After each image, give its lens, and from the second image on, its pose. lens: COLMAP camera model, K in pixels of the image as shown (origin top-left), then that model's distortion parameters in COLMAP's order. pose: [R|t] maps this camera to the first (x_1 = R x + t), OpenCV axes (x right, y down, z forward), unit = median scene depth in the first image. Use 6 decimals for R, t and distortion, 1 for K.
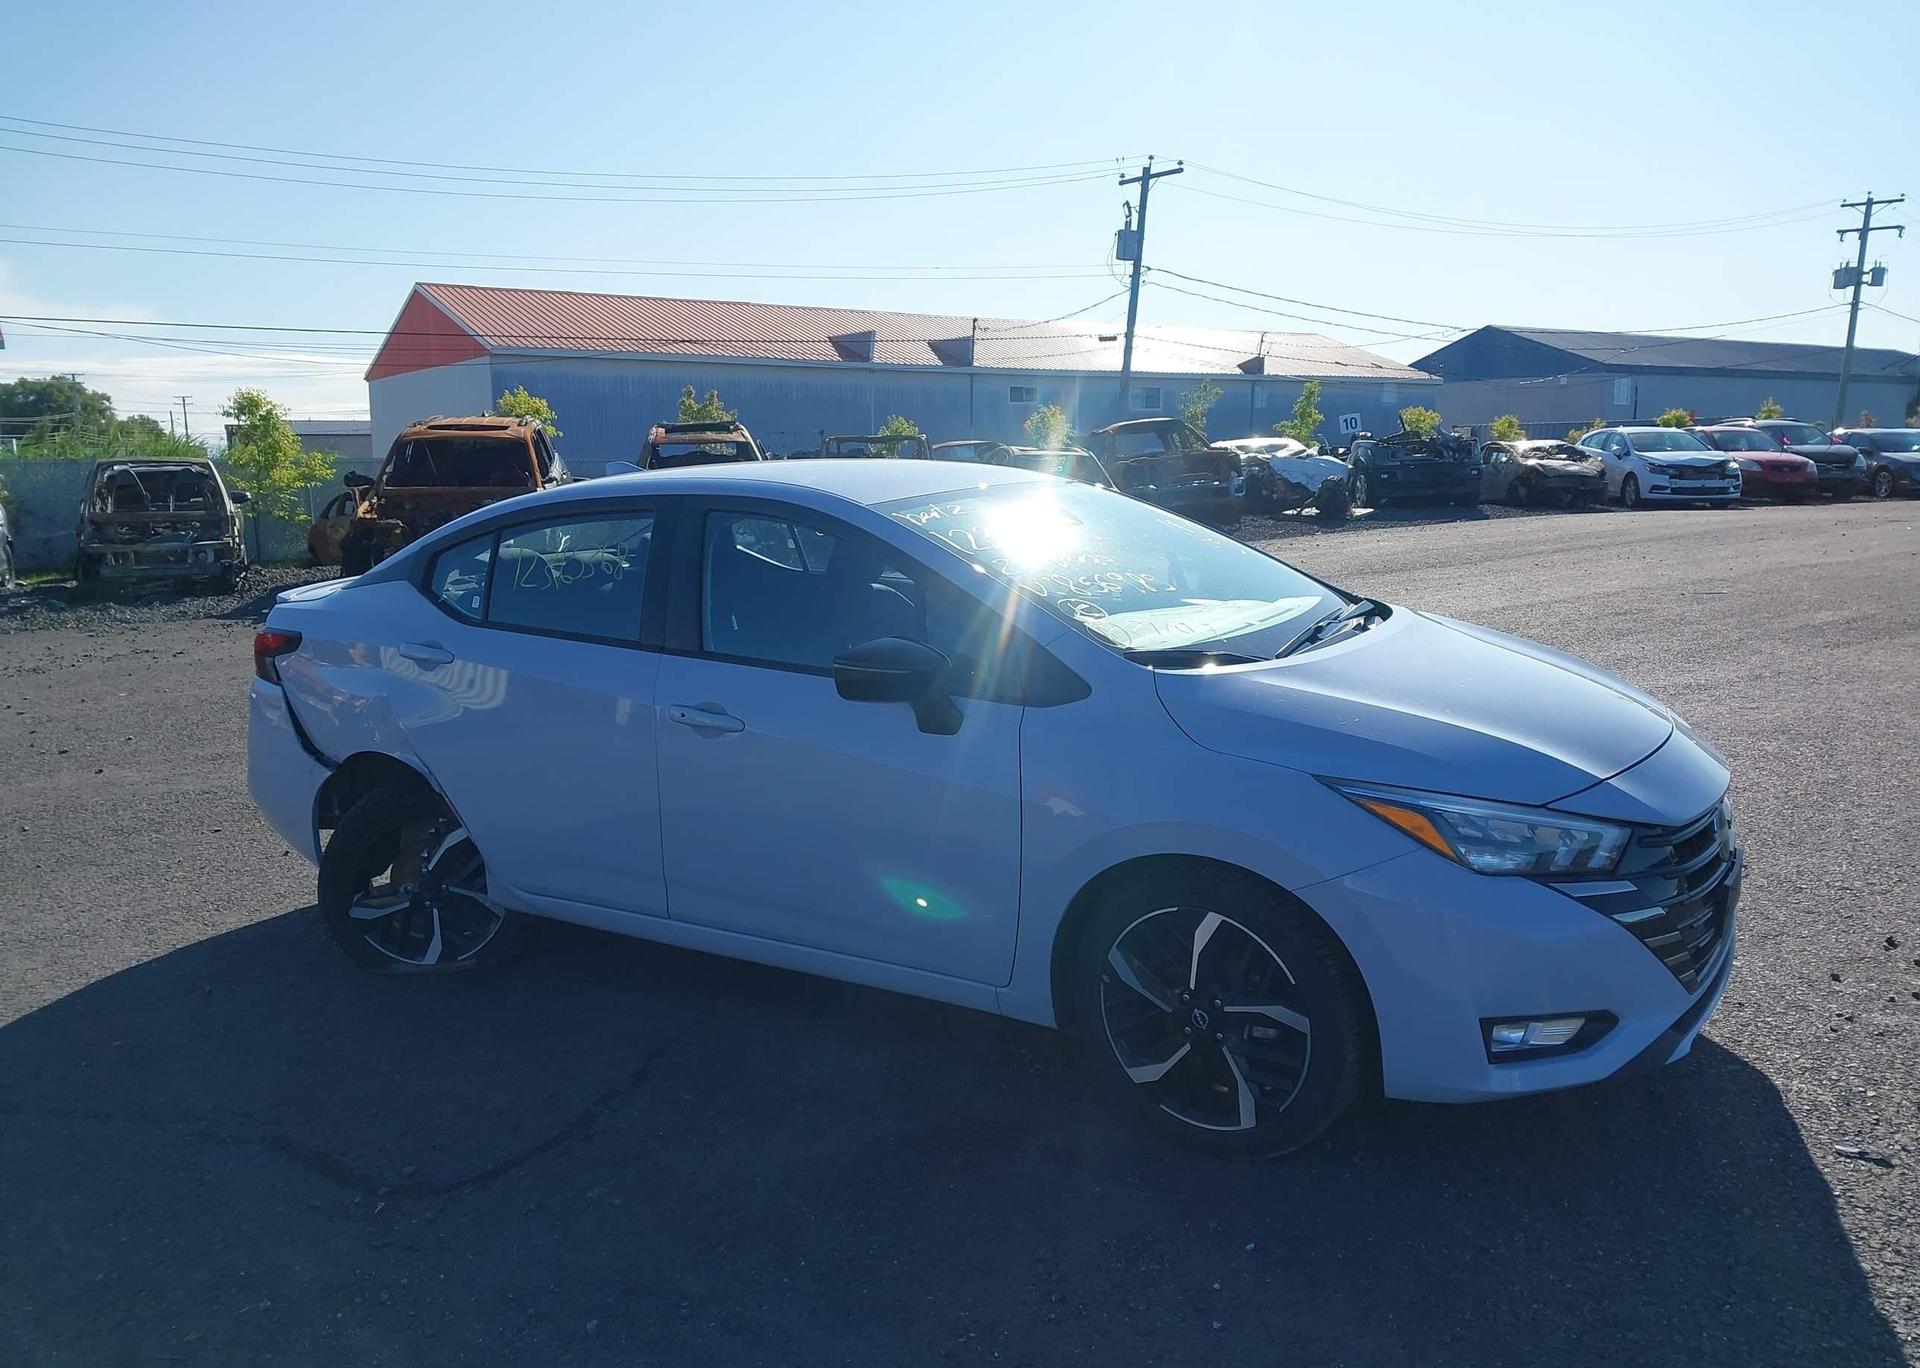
lens RADIAL K [[1465.1, 0, 966.9], [0, 1465.1, 776.7], [0, 0, 1]] dist [0.058737, -0.088126]
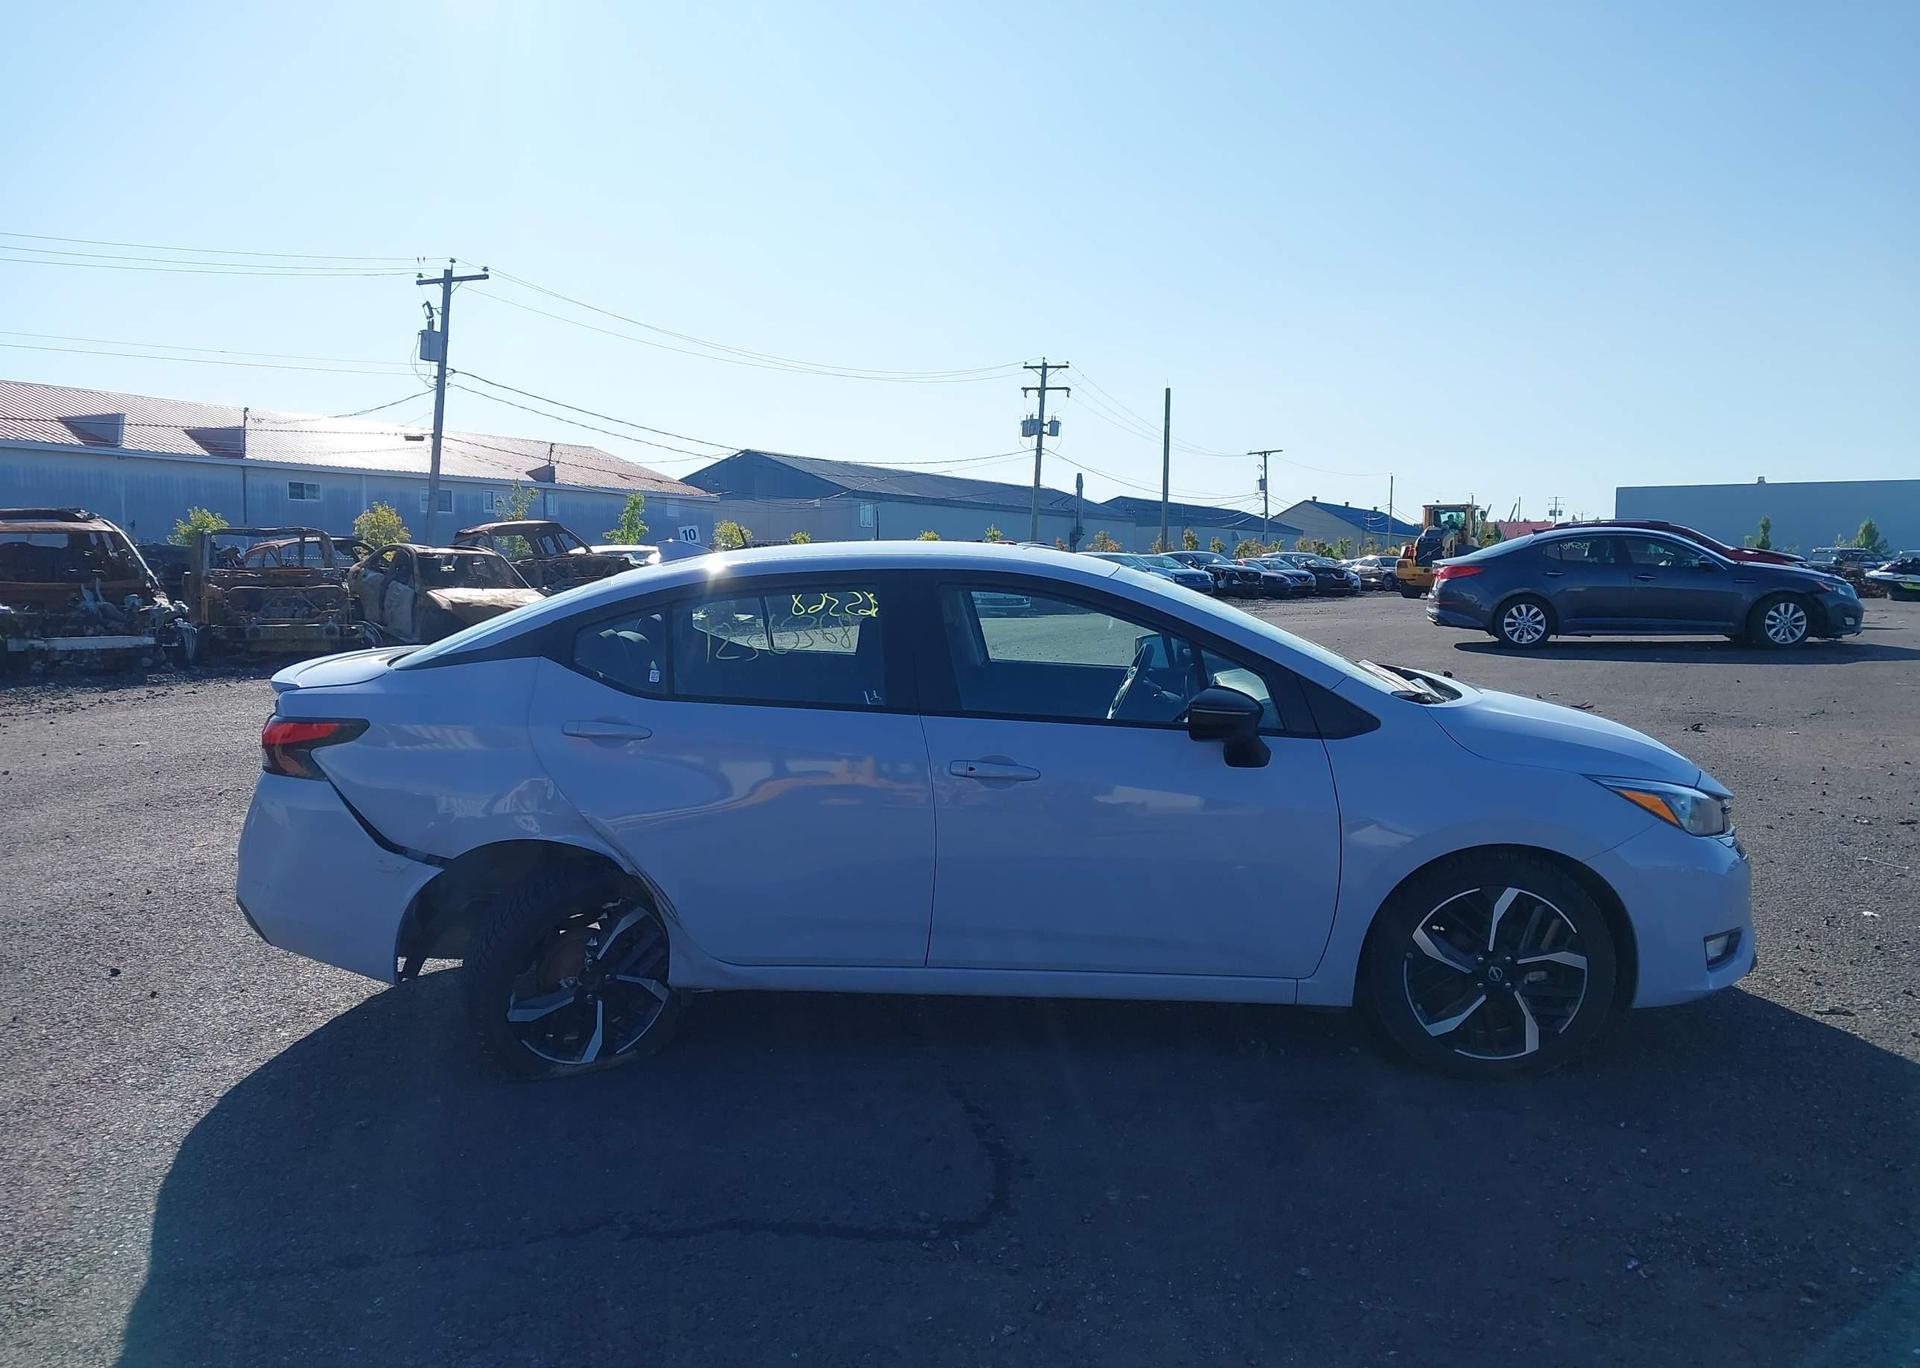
lens RADIAL K [[1465.1, 0, 966.9], [0, 1465.1, 776.7], [0, 0, 1]] dist [0.058737, -0.088126]
pose [[0.877985, -0.049869, 0.476083, -0.085292], [0.084502, 0.995086, -0.051604, 0.002236], [-0.471170, 0.085538, 0.877885, 0.007755]]
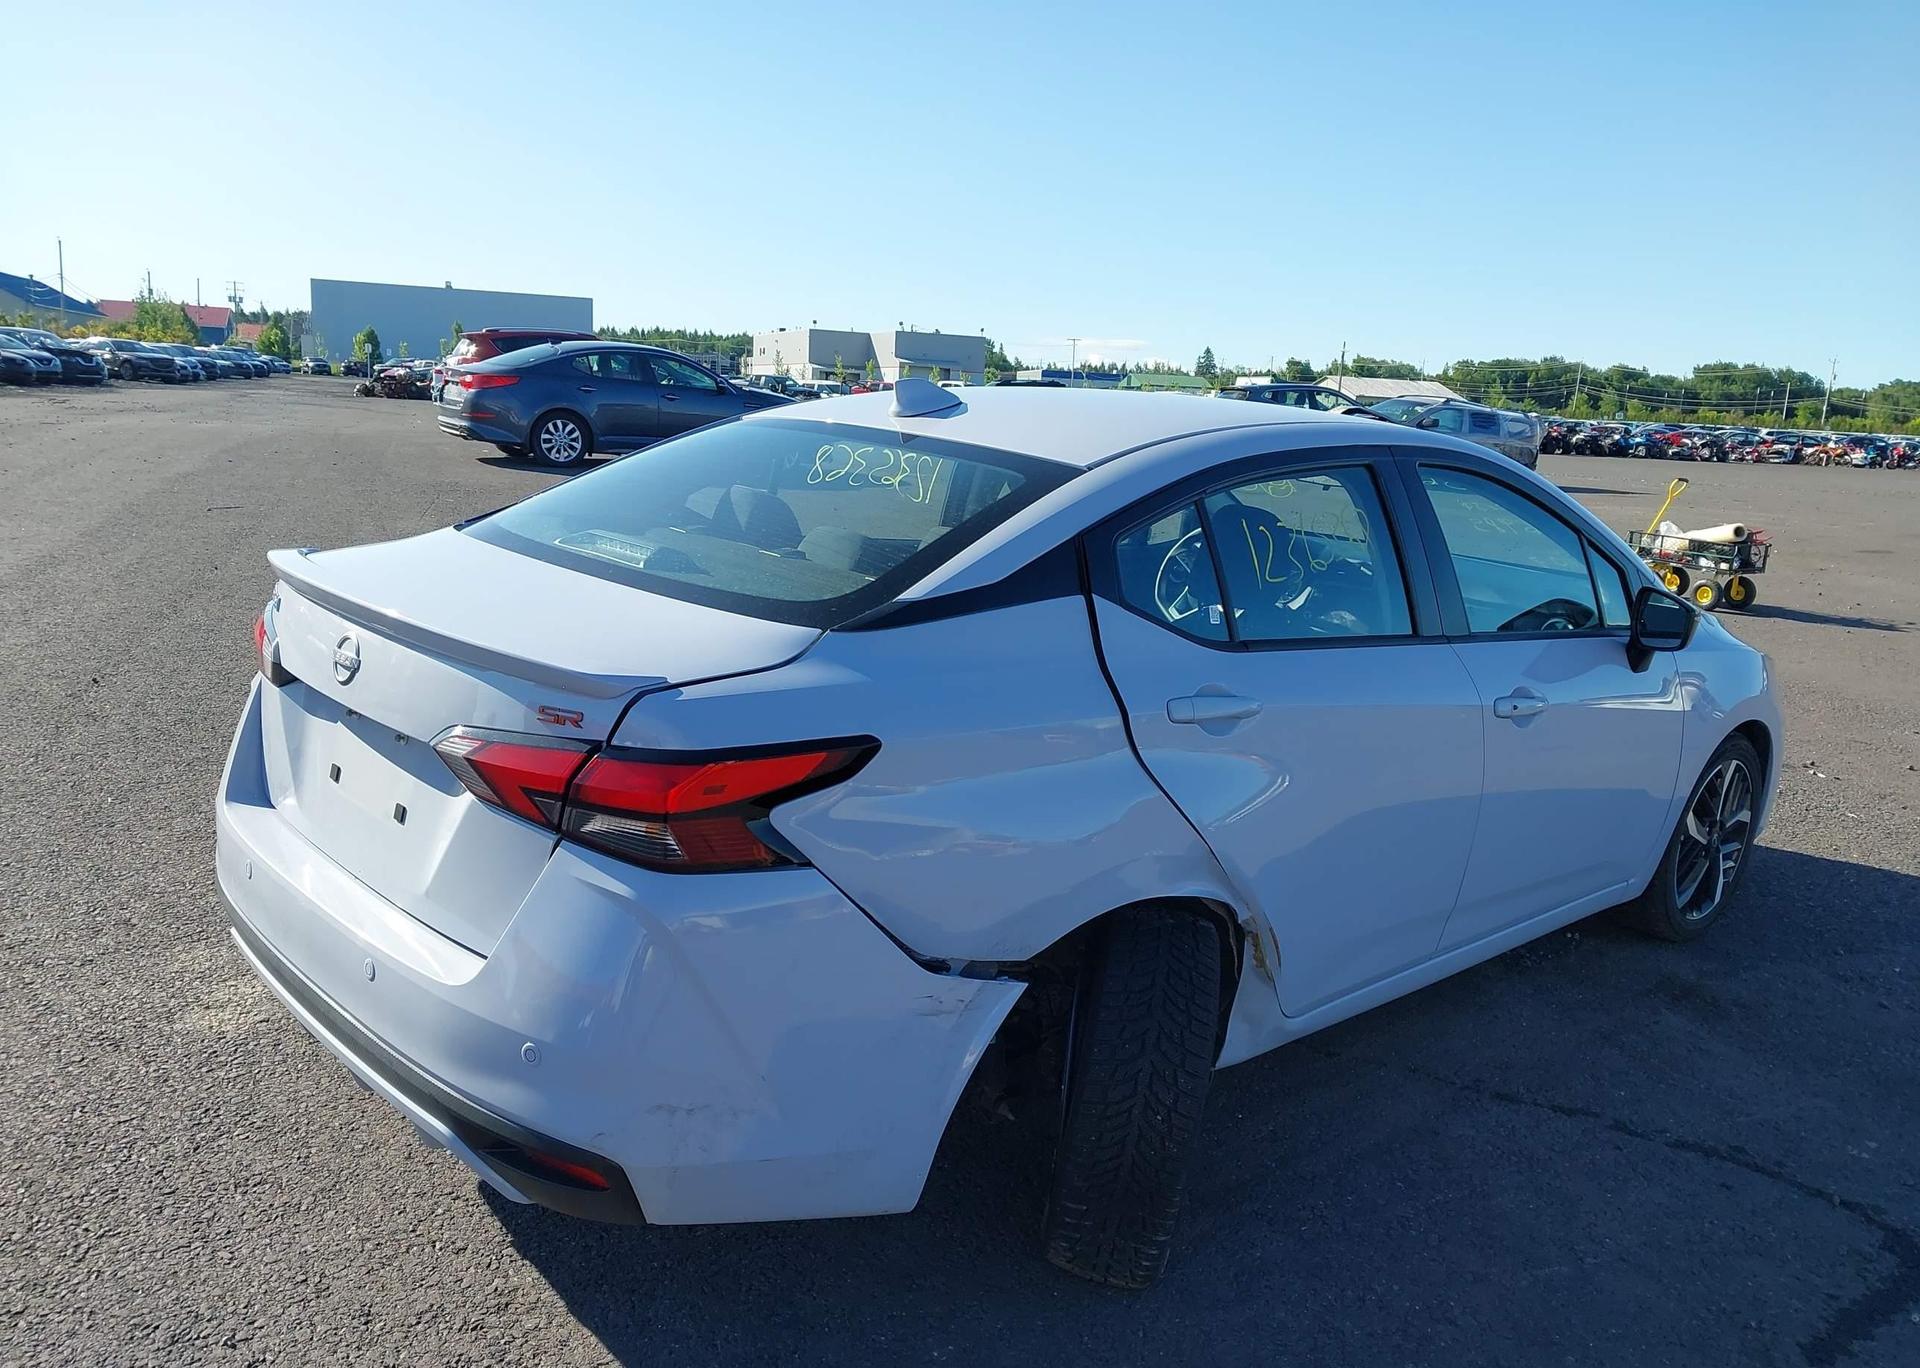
lens RADIAL K [[1477.5, 0, 951.1], [0, 1477.5, 773.2], [0, 0, 1]] dist [0.009922, -0.012082]
pose [[0.256051, -0.207503, 0.944129, -0.134502], [0.144276, 0.973953, 0.174930, -0.024867], [-0.955836, 0.091424, 0.279320, 0.131071]]
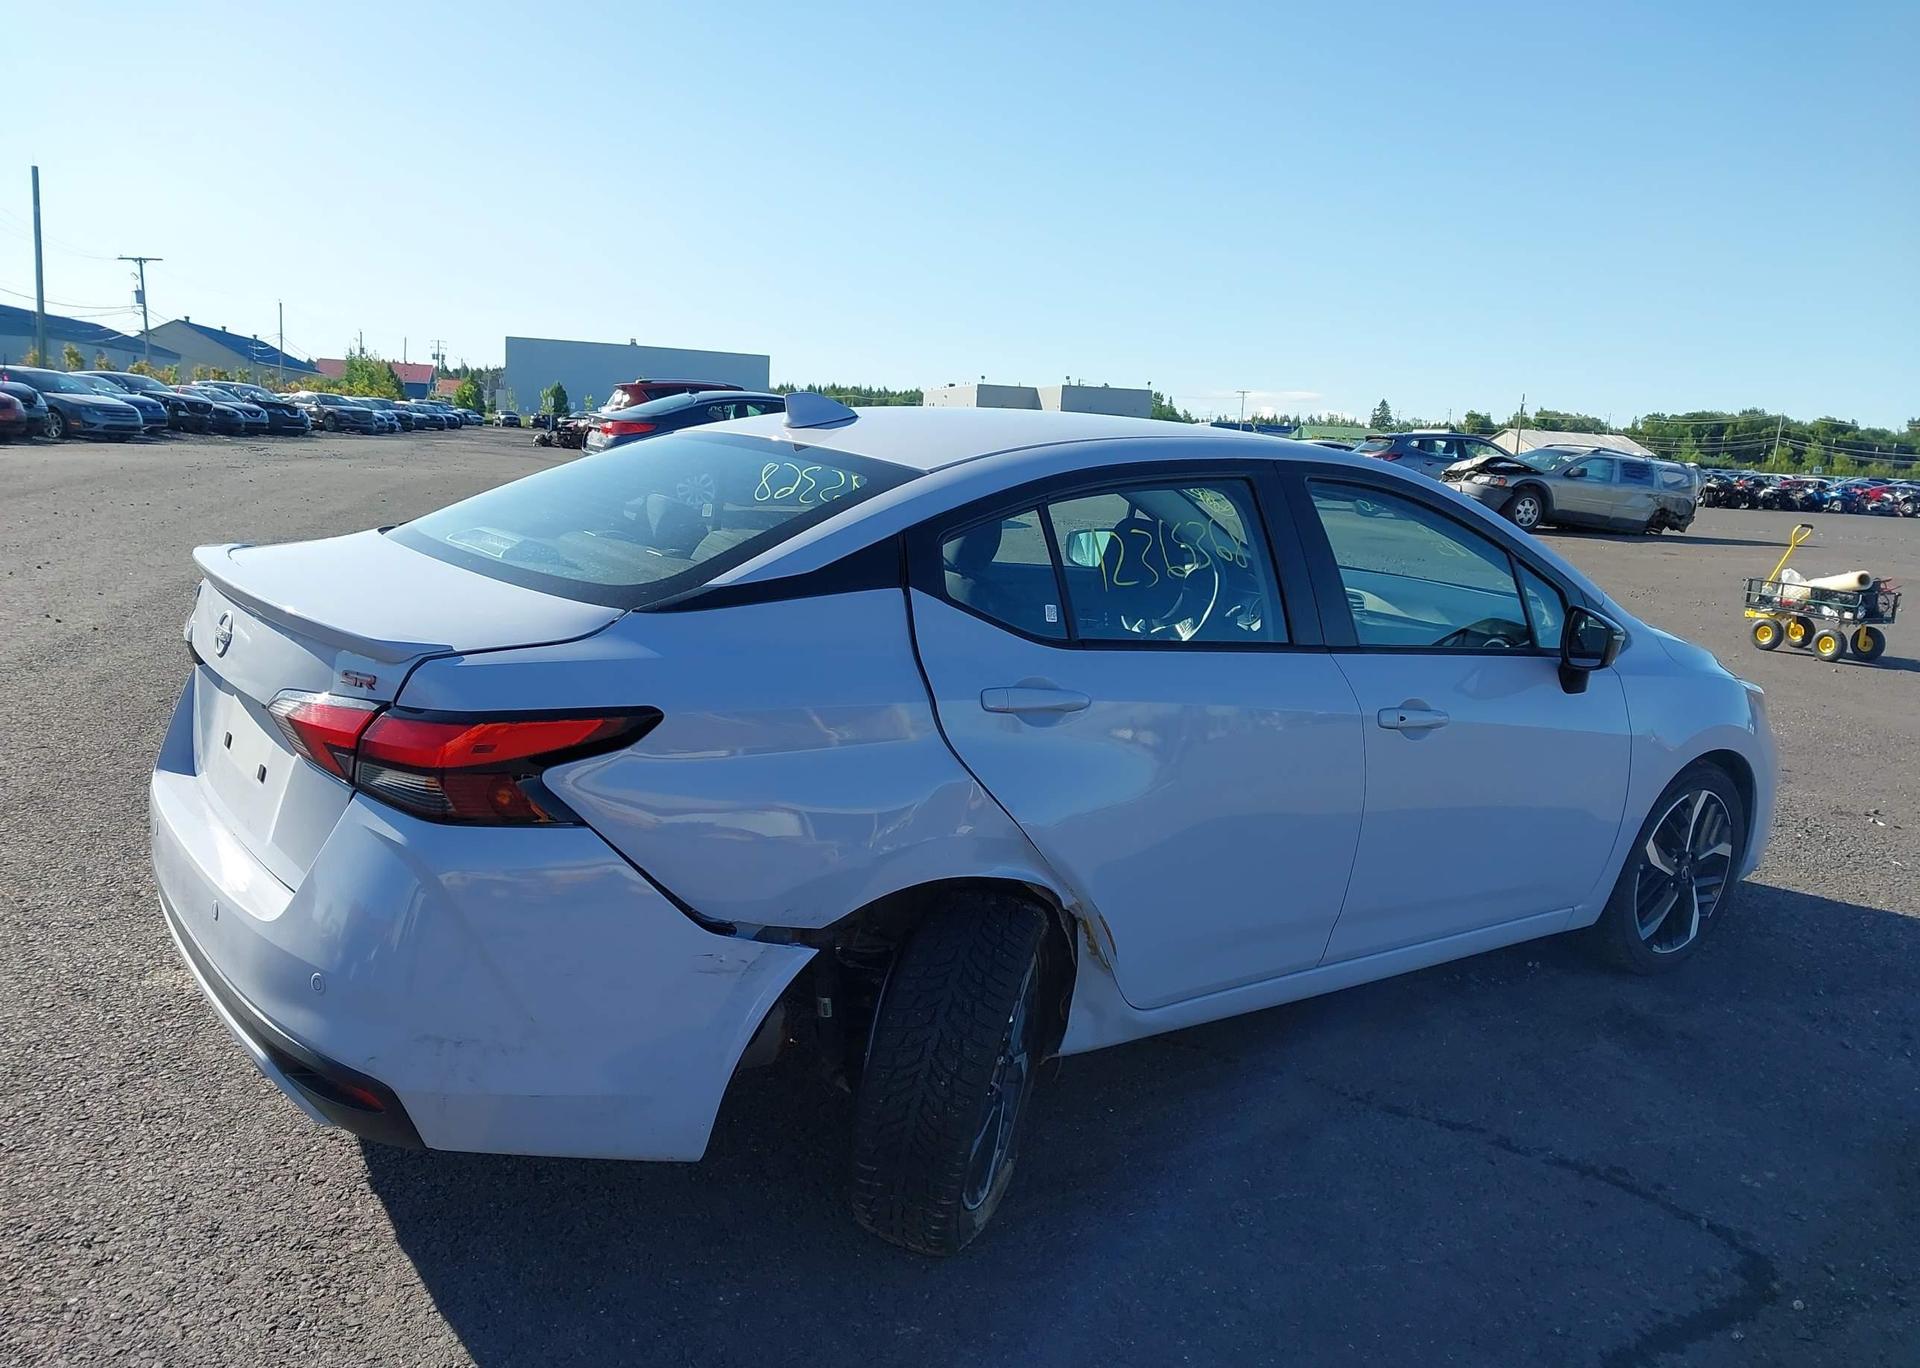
lens RADIAL K [[1477.5, 0, 951.1], [0, 1477.5, 773.2], [0, 0, 1]] dist [0.009922, -0.012082]
pose [[0.360810, -0.167775, 0.917425, -0.133446], [0.133864, 0.982817, 0.127087, -0.019129], [-0.922983, 0.076956, 0.377069, 0.111744]]
